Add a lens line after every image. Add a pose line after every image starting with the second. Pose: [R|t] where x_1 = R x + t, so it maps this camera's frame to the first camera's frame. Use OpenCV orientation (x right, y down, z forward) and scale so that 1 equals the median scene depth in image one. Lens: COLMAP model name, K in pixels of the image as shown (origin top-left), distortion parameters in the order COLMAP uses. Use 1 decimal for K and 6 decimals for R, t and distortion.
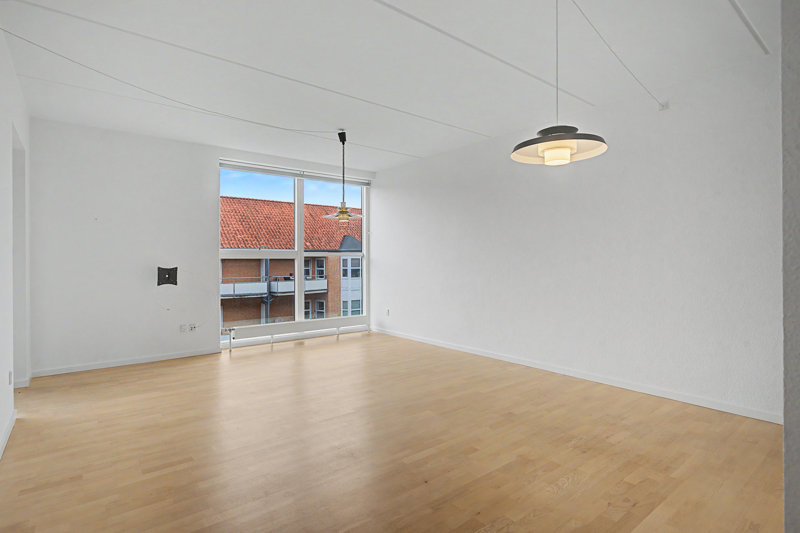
lens RADIAL K [[404.6, 0, 402.3], [0, 404.6, 261.0], [0, 0, 1]] dist [0.004183, 0.000910]
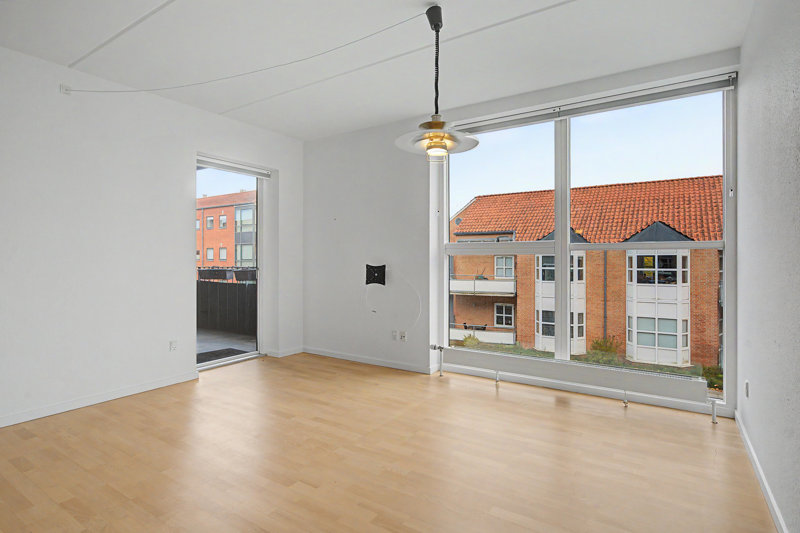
lens RADIAL K [[429.2, 0, 405.0], [0, 429.2, 263.0], [0, 0, 1]] dist [-0.007888, -0.000203]
pose [[0.342752, -0.004671, -0.939414, 0.270896], [0.006164, 0.999977, -0.002723, 0.011405], [0.939406, -0.004858, 0.342773, 0.580701]]
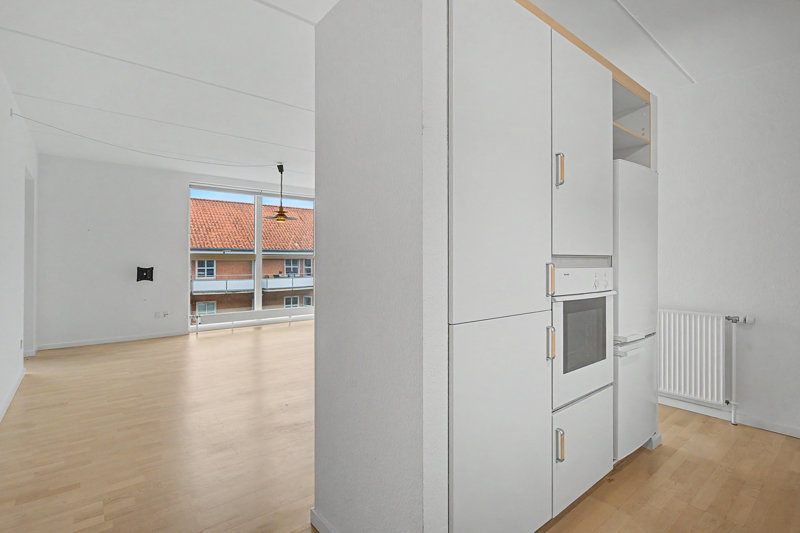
lens RADIAL K [[377.3, 0, 402.7], [0, 377.3, 255.7], [0, 0, 1]] dist [-0.000586, -0.002197]
pose [[0.999673, 0.003833, 0.025294, 0.164273], [-0.003541, 0.999927, -0.011588, -0.008143], [-0.025336, 0.011495, 0.999613, -0.172452]]
